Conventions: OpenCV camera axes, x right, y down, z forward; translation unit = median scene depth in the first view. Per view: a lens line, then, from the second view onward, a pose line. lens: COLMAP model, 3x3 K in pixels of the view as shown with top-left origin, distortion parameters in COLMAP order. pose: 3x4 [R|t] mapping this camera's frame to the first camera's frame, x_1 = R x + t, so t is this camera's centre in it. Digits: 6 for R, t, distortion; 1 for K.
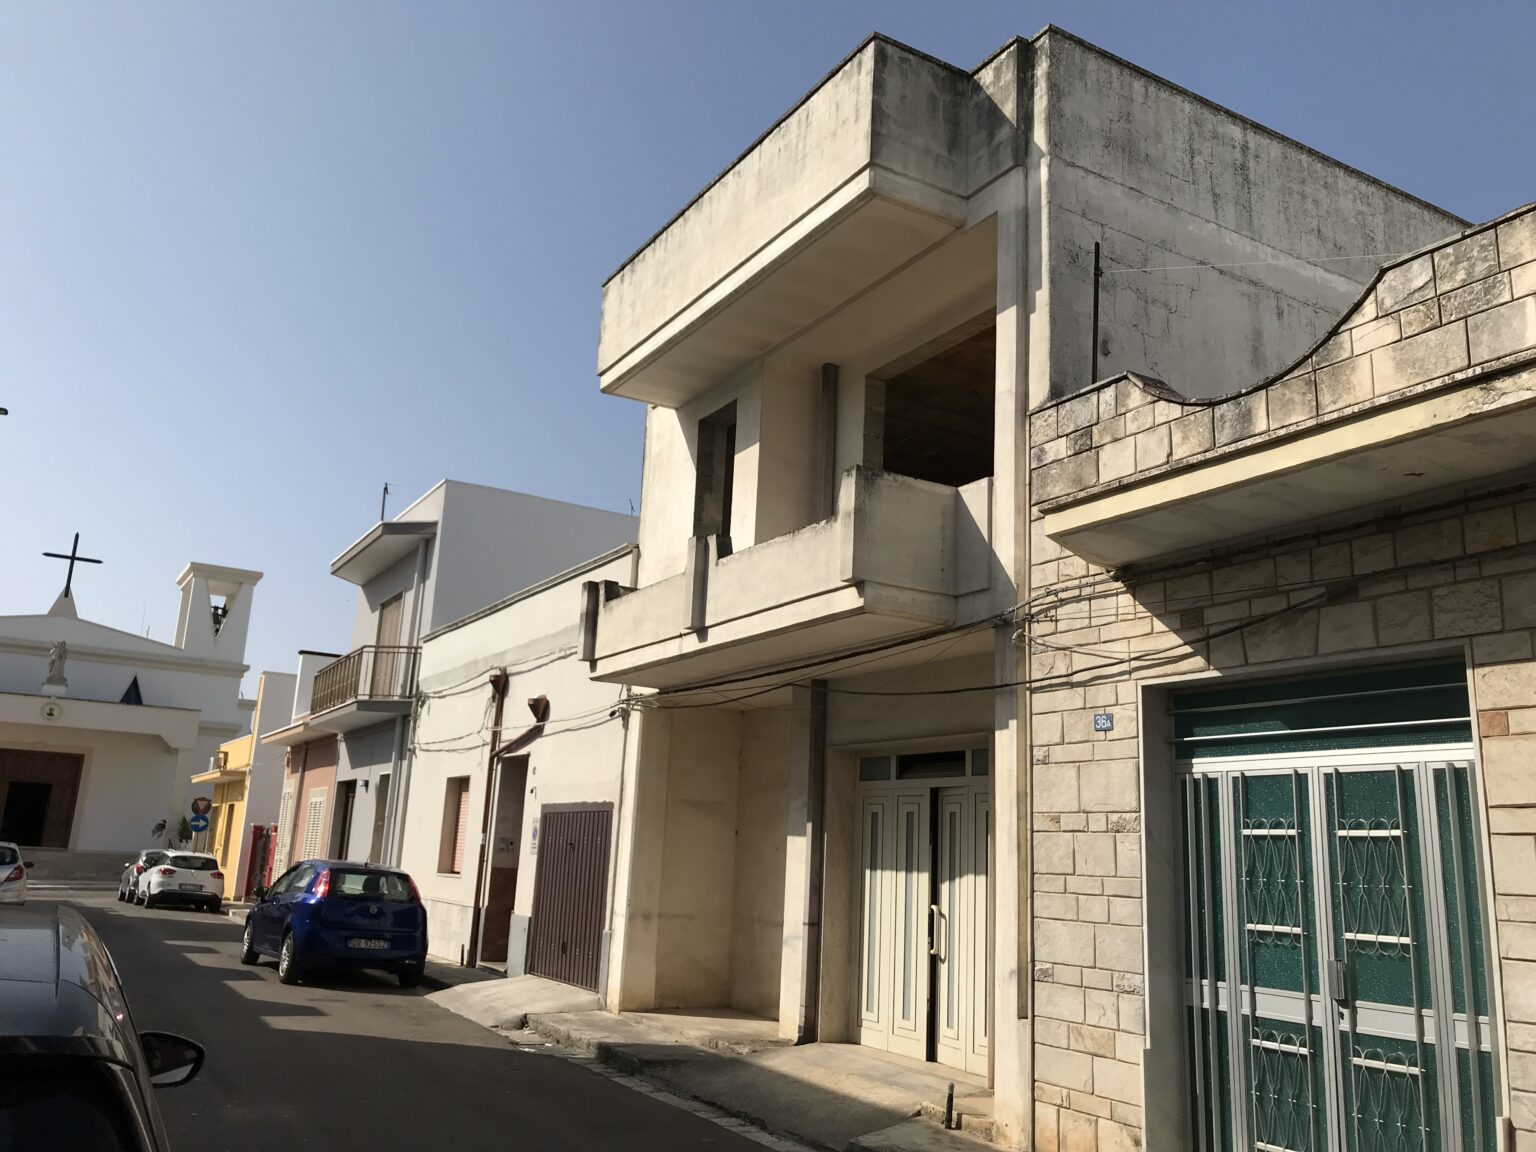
lens RADIAL K [[1261.5, 0, 745.8], [0, 1261.5, 538.4], [0, 0, 1]] dist [0.033146, -0.029775]
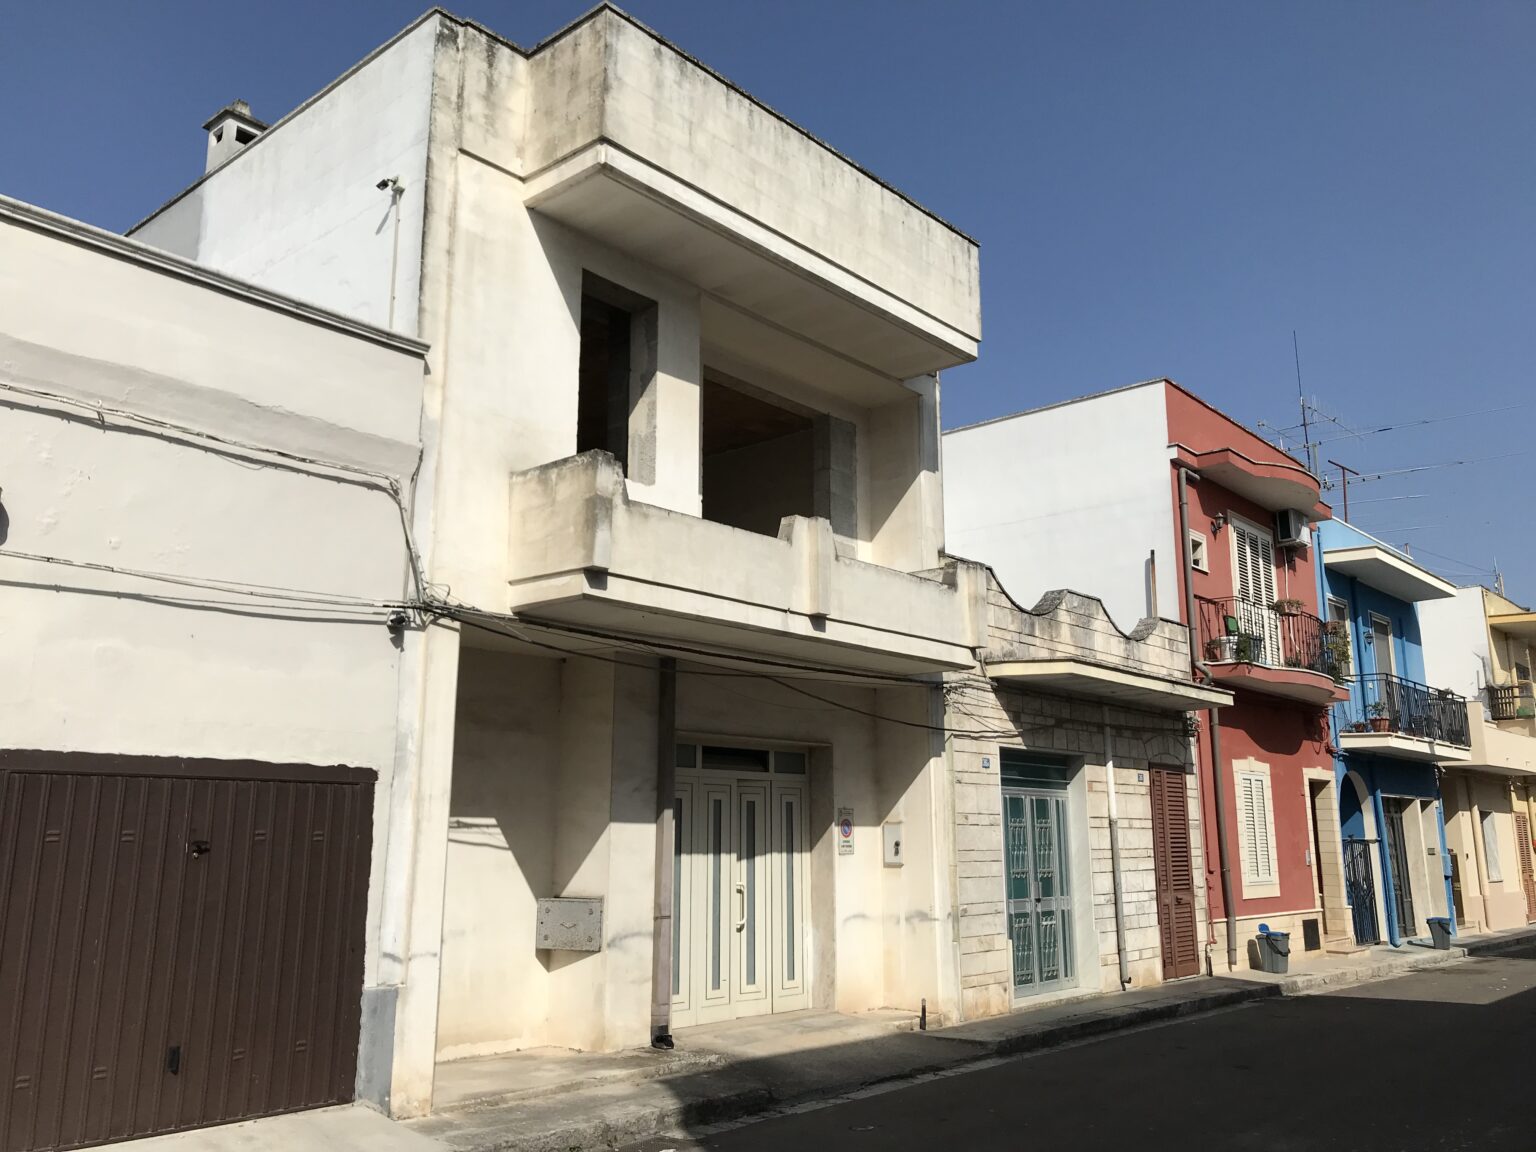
lens RADIAL K [[1261.5, 0, 754.9], [0, 1261.5, 545.4], [0, 0, 1]] dist [0.033146, -0.029775]
pose [[-0.325501, 0.166566, 0.930755, -1.220378], [-0.252467, 0.933314, -0.255316, 0.369247], [-0.911213, -0.318090, -0.261742, 1.739377]]
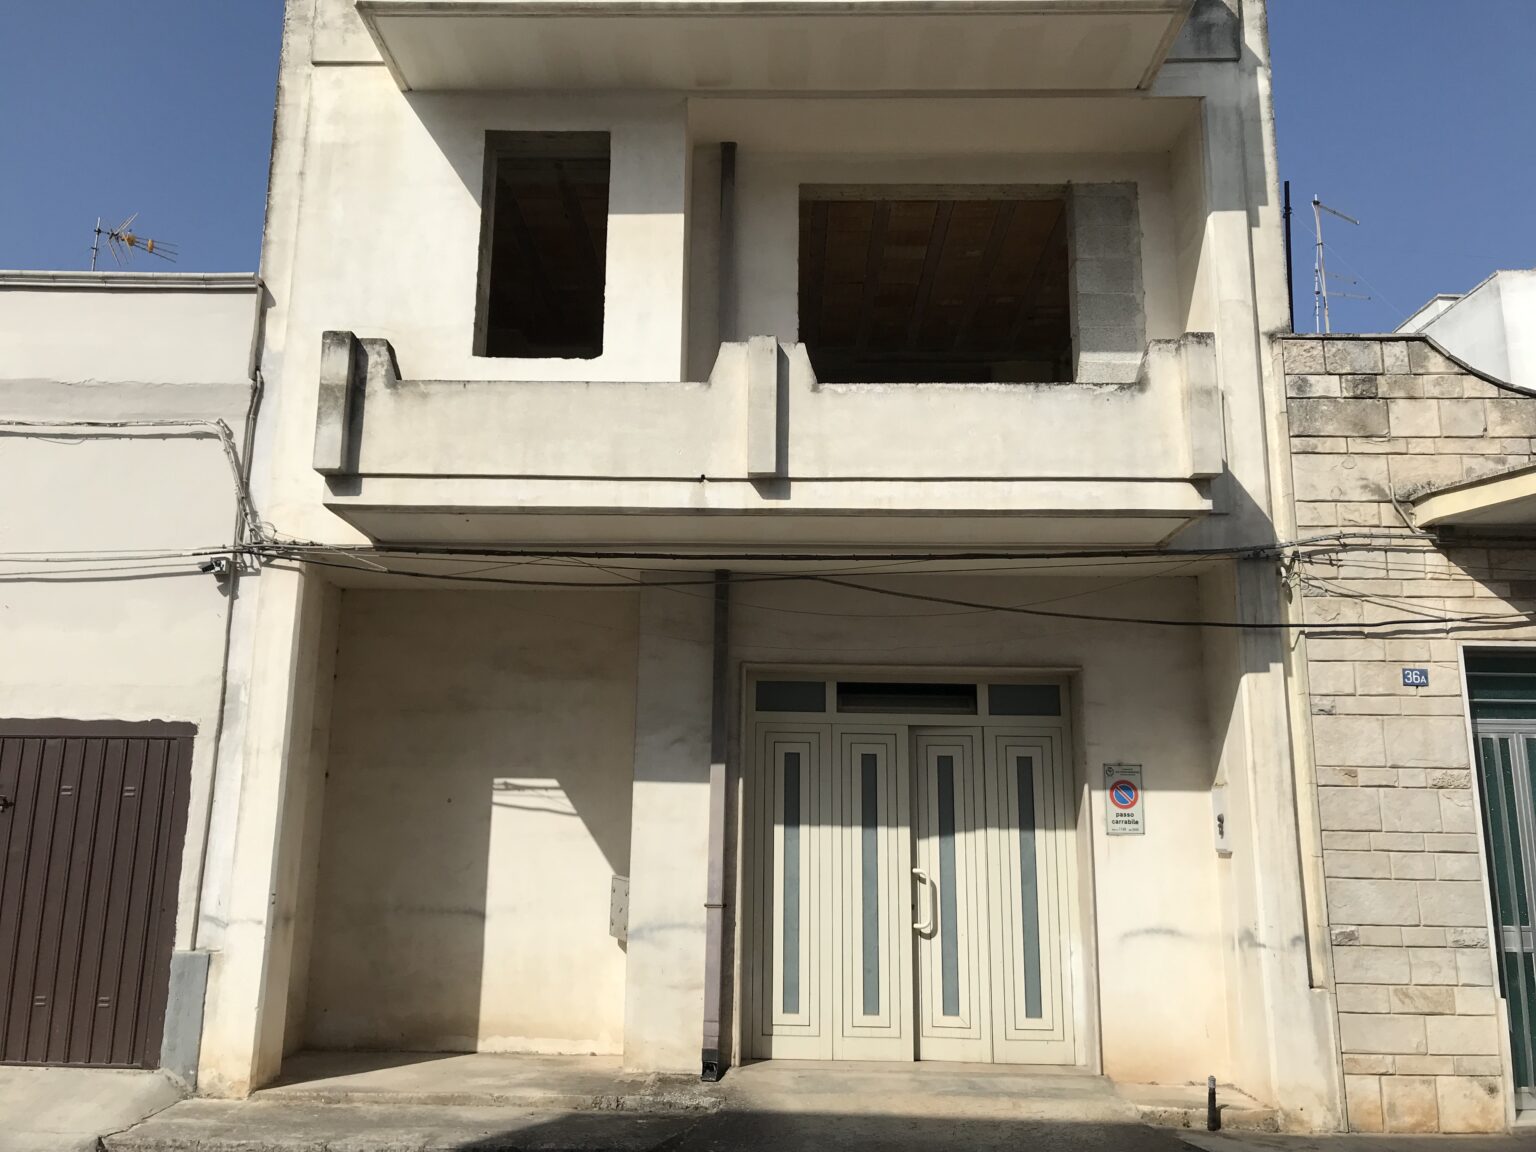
lens RADIAL K [[1261.5, 0, 737.6], [0, 1261.5, 537.8], [0, 0, 1]] dist [0.033146, -0.029775]
pose [[0.511734, 0.151504, 0.845680, -0.791970], [-0.203957, 0.977613, -0.051723, 0.186091], [-0.834584, -0.146014, 0.531177, 0.876089]]
